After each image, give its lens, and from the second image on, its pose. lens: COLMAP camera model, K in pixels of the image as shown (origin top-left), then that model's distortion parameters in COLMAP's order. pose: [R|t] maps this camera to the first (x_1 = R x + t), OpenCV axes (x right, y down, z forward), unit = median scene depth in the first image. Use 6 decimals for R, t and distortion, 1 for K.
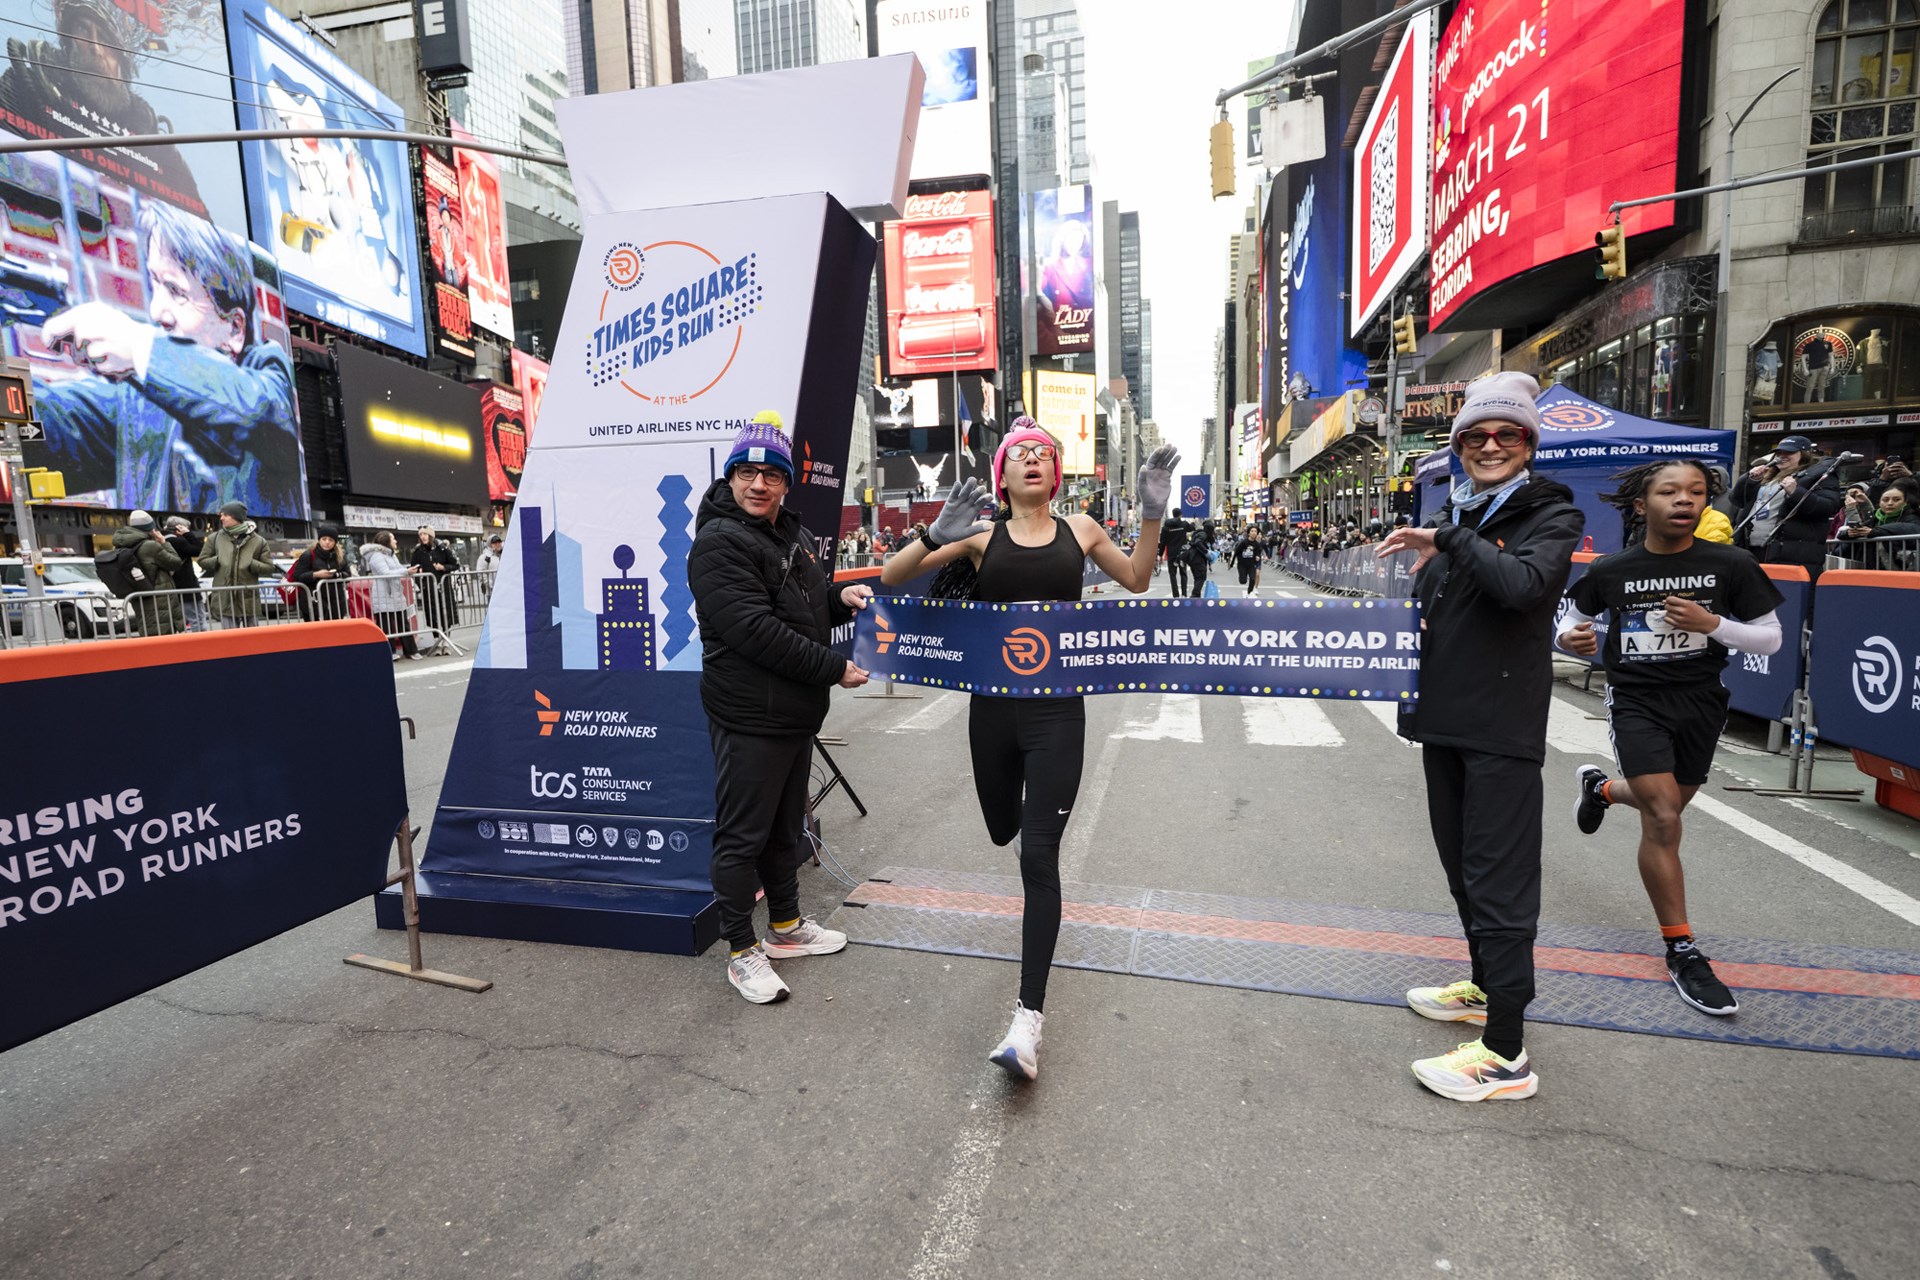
lens RADIAL K [[998.1, 0, 922.1], [0, 998.1, 688.7], [0, 0, 1]] dist [-0.001528, -0.000484]
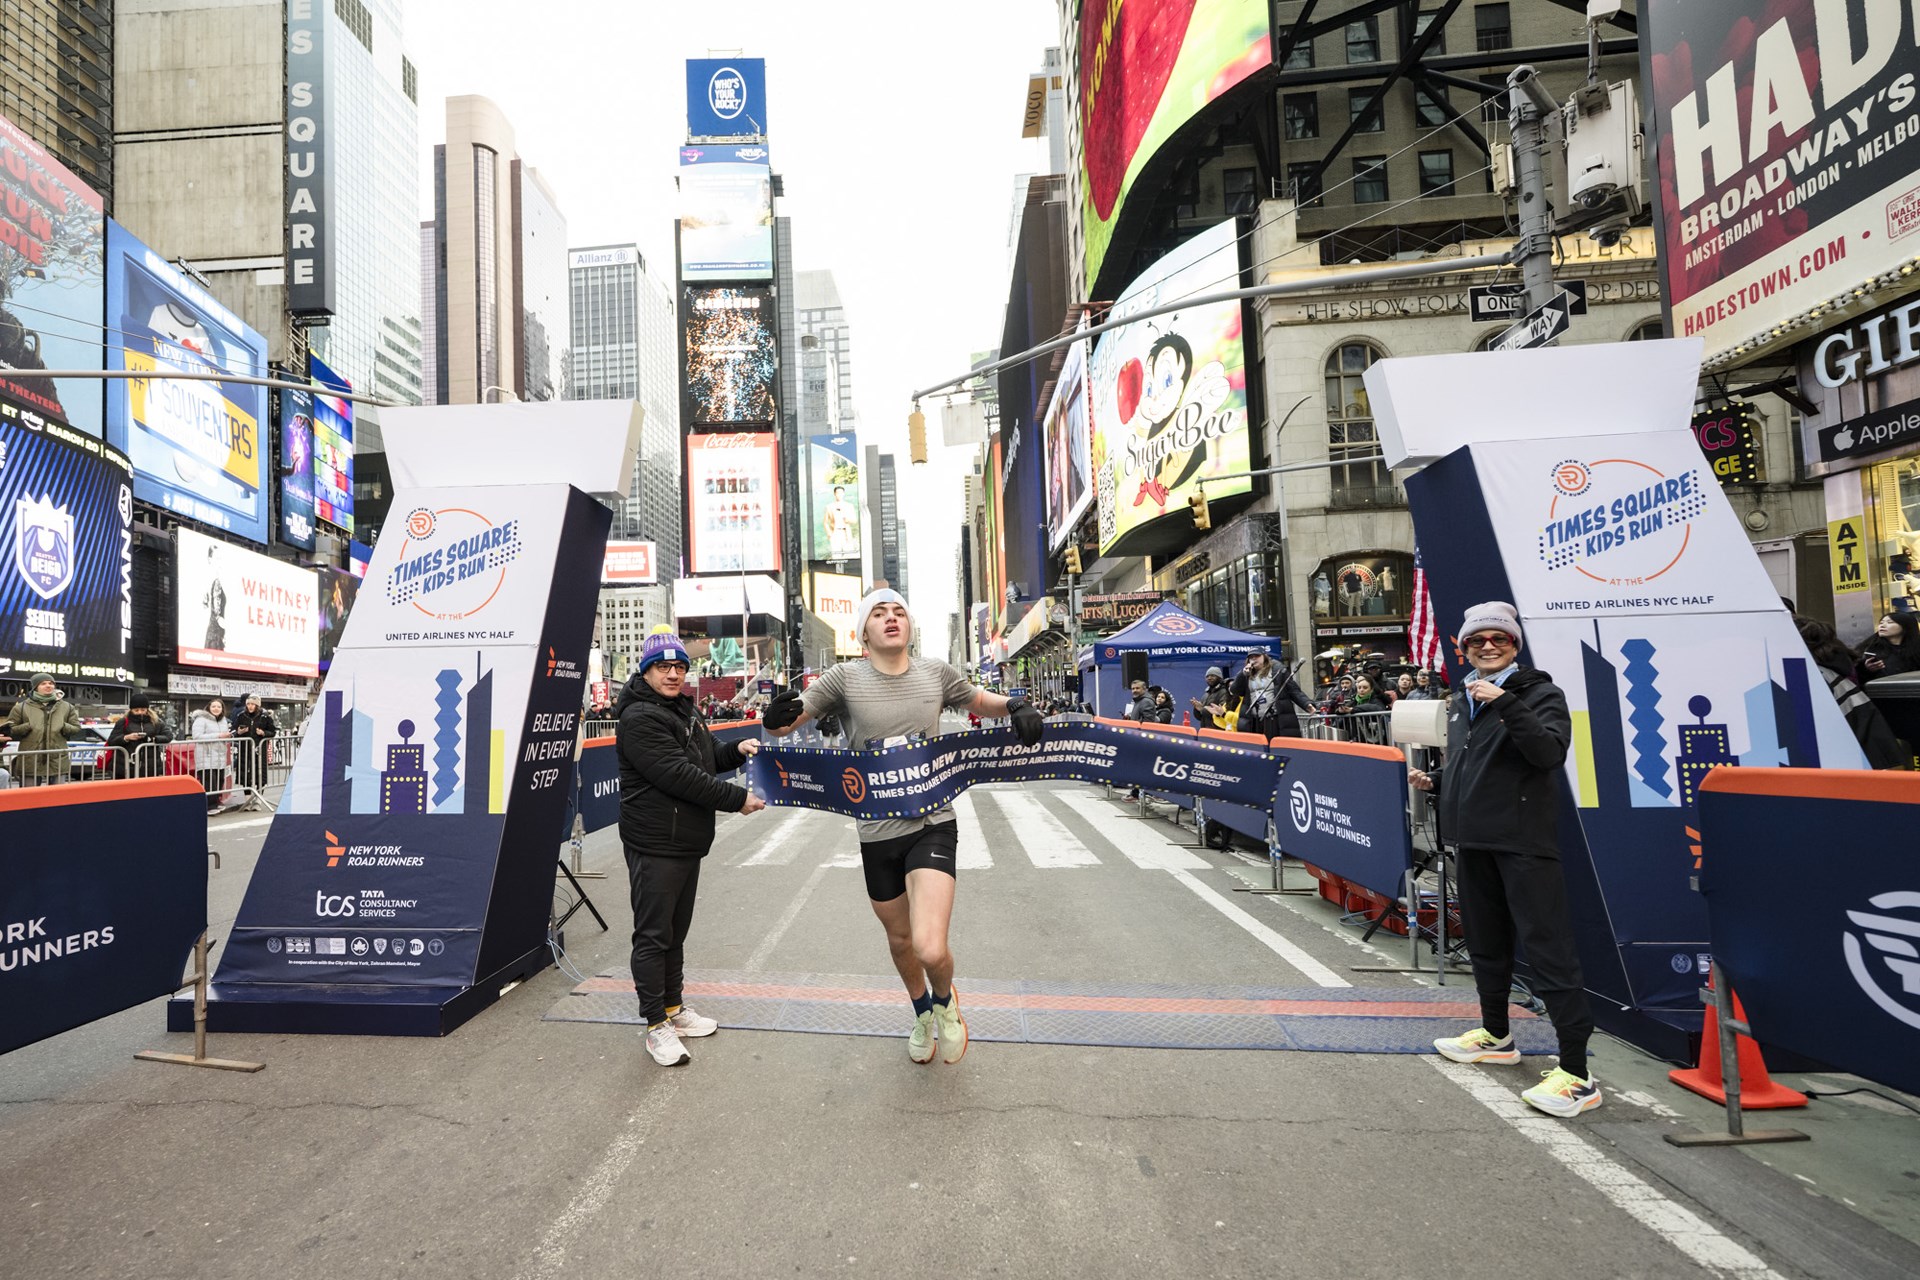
lens RADIAL K [[855.6, 0, 861.1], [0, 855.6, 684.2], [0, 0, 1]] dist [-0.003016, 0.000424]
pose [[0.986593, 0.010502, 0.162862, 0.111601], [0.018274, 0.984543, -0.174186, 0.019900], [-0.162174, 0.174827, 0.971151, -0.216580]]
